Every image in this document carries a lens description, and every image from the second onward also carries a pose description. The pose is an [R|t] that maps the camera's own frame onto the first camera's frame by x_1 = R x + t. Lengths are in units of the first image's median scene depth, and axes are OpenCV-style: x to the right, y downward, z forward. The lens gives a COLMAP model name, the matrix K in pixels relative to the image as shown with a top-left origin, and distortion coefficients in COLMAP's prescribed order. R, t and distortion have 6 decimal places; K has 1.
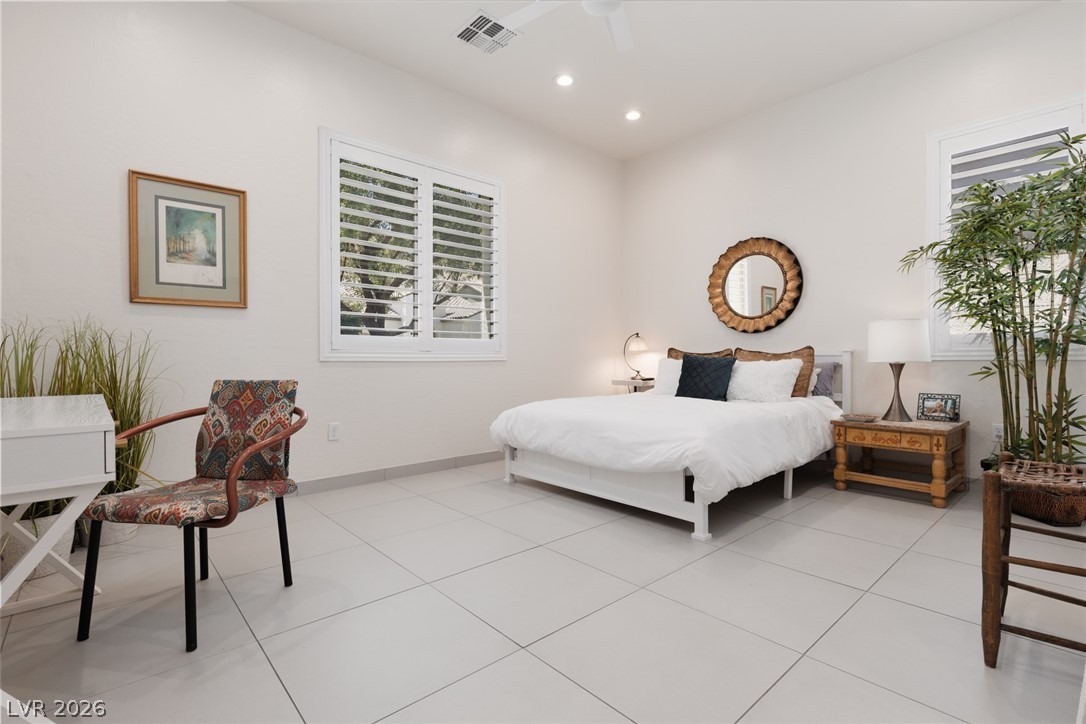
lens RADIAL K [[513.5, 0, 543.0], [0, 513.5, 362.0], [0, 0, 1]] dist [-0.001644, 0.000248]
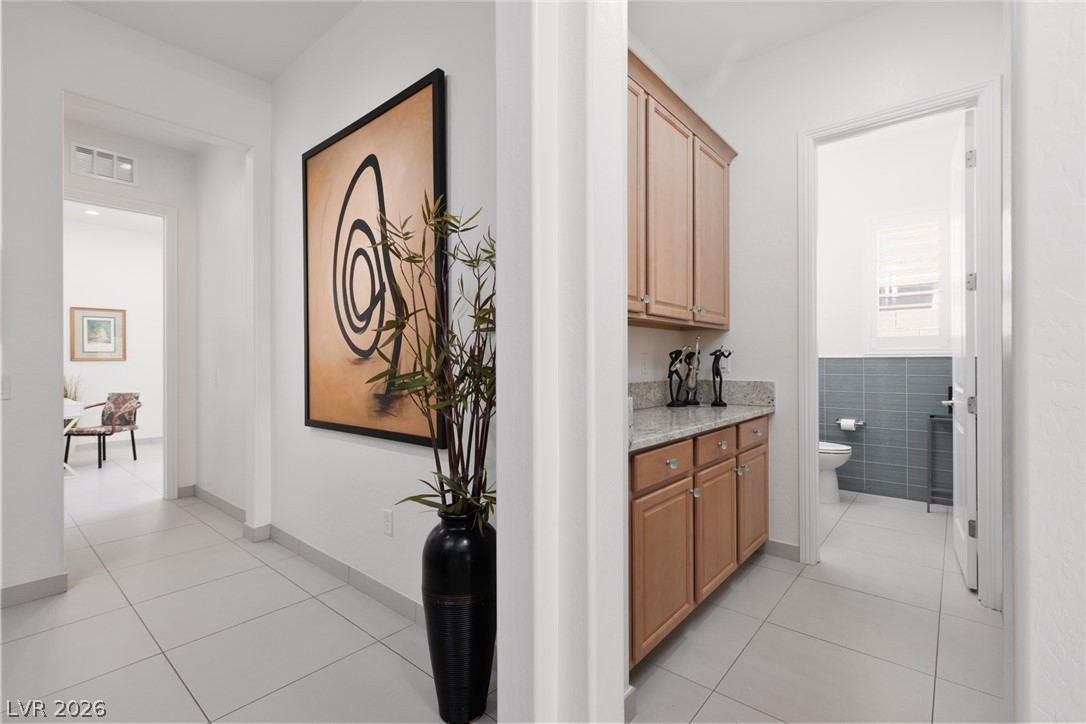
lens RADIAL K [[487.1, 0, 543.0], [0, 487.1, 362.0], [0, 0, 1]] dist [0.003642, 0.000300]
pose [[0.988917, -0.001547, 0.148461, 1.430231], [0.003549, 0.999906, -0.013216, -0.097687], [-0.148427, 0.013596, 0.988830, -2.178717]]
